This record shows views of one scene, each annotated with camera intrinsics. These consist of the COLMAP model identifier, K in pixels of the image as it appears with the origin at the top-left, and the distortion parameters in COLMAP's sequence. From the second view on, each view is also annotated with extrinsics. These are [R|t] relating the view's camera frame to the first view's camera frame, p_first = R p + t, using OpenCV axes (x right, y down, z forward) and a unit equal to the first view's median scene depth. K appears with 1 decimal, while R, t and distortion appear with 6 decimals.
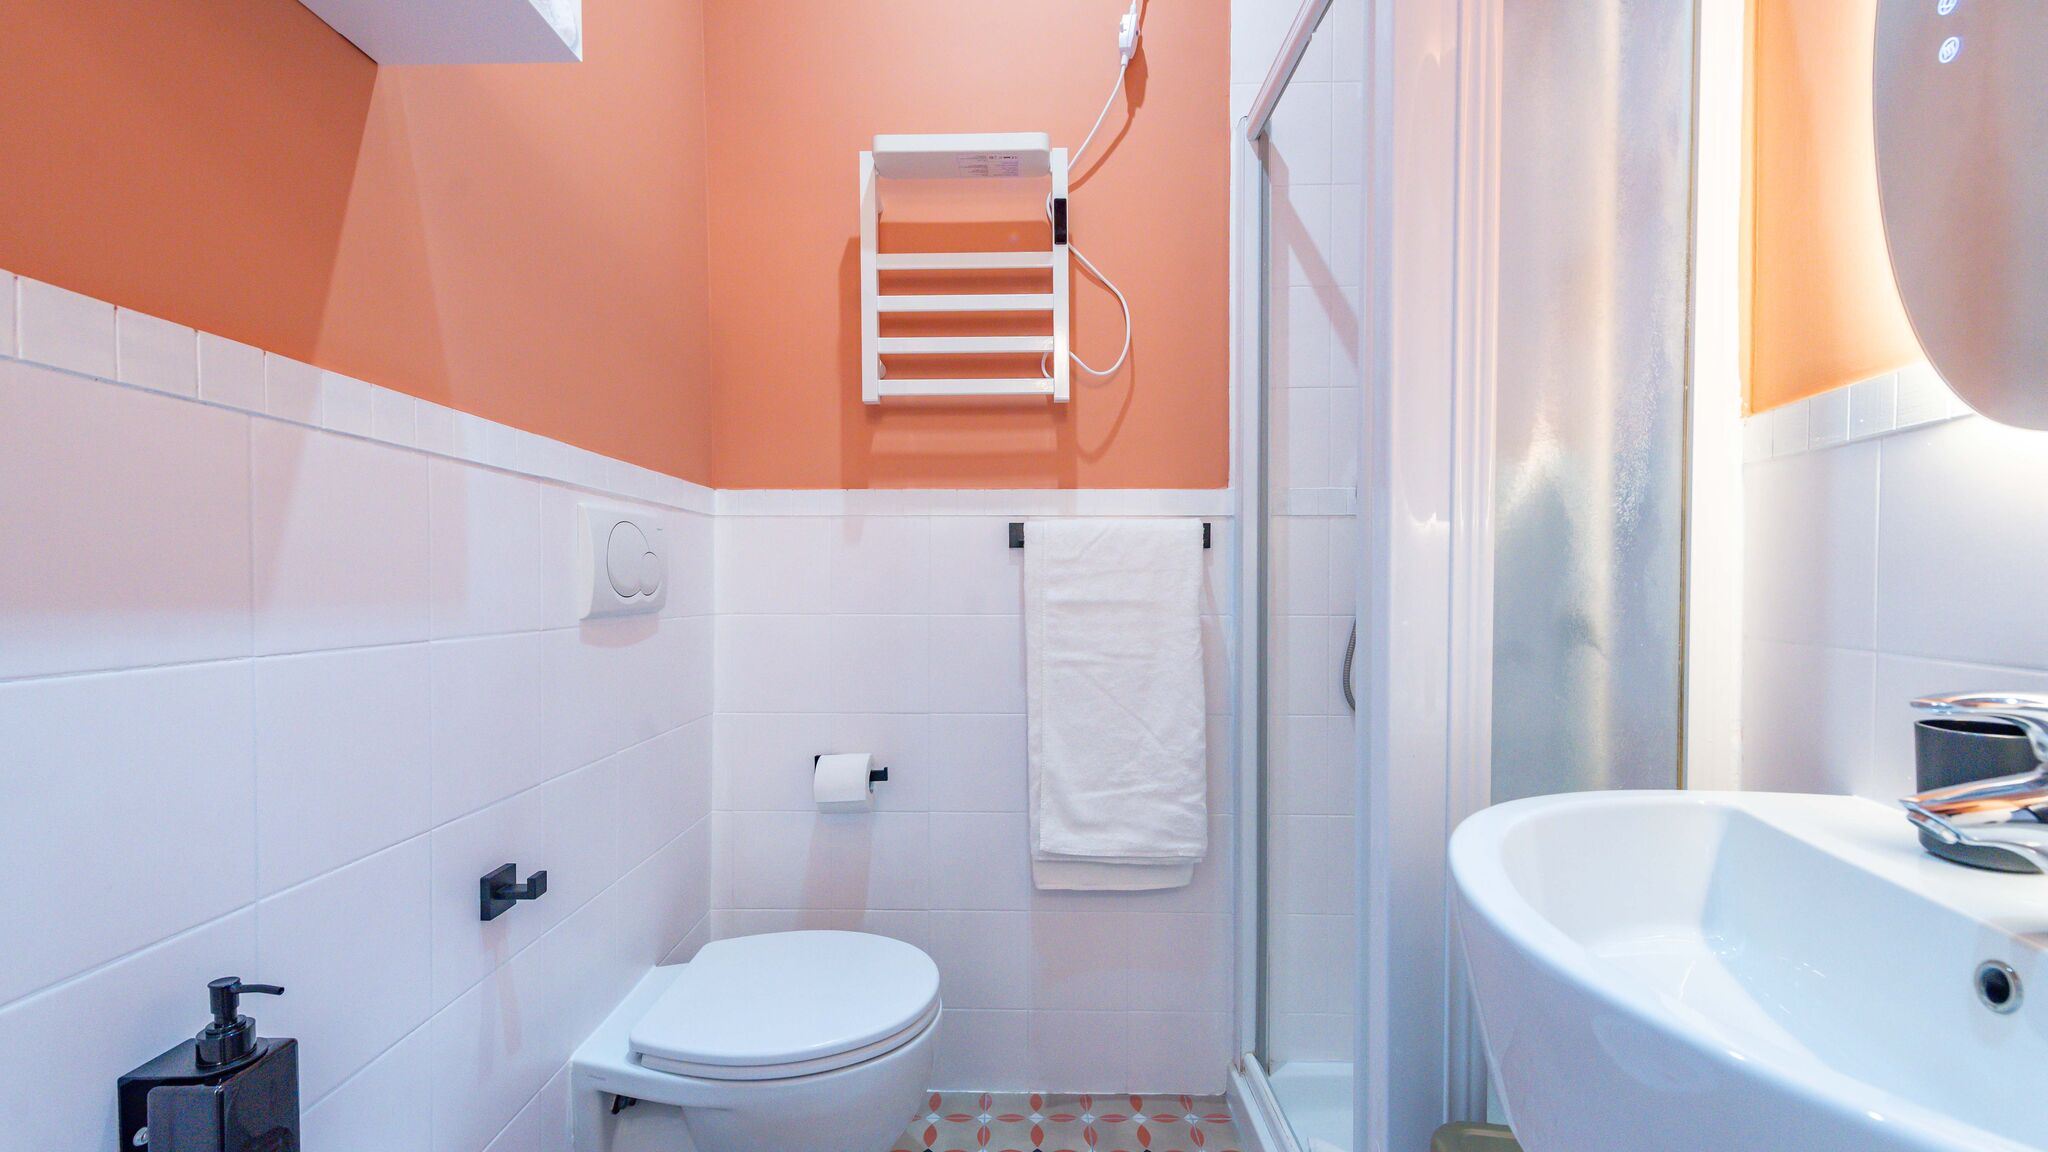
lens RADIAL K [[887.7, 0, 1008.5], [0, 887.7, 590.2], [0, 0, 1]] dist [0.009366, 0.000046]
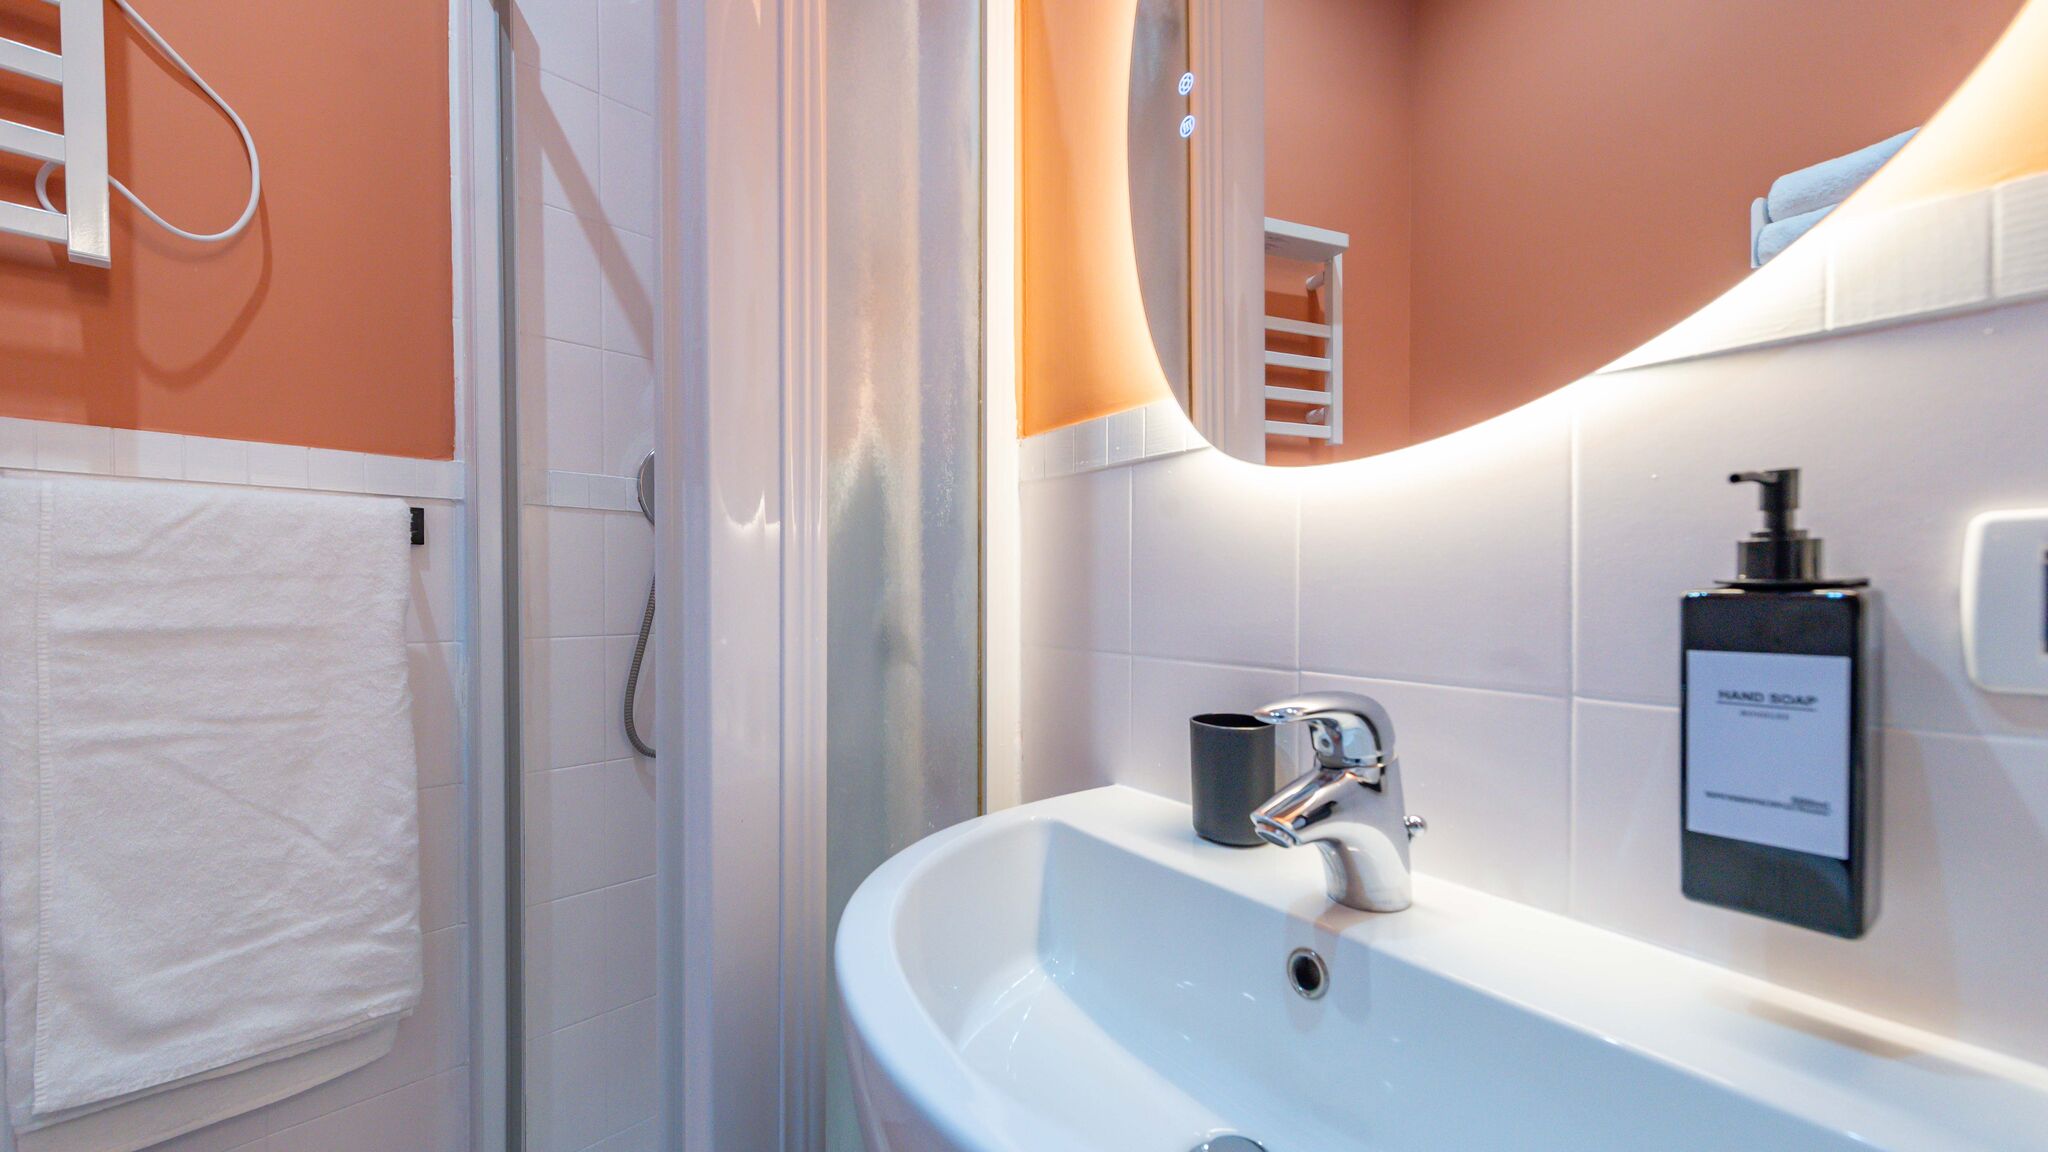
lens RADIAL K [[825.9, 0, 1009.2], [0, 825.9, 600.0], [0, 0, 1]] dist [0.010675, -0.002863]
pose [[0.670412, -0.009851, 0.741924, 0.057716], [0.009332, 0.999945, 0.004844, -0.003750], [-0.741931, 0.003676, 0.670467, 0.249198]]
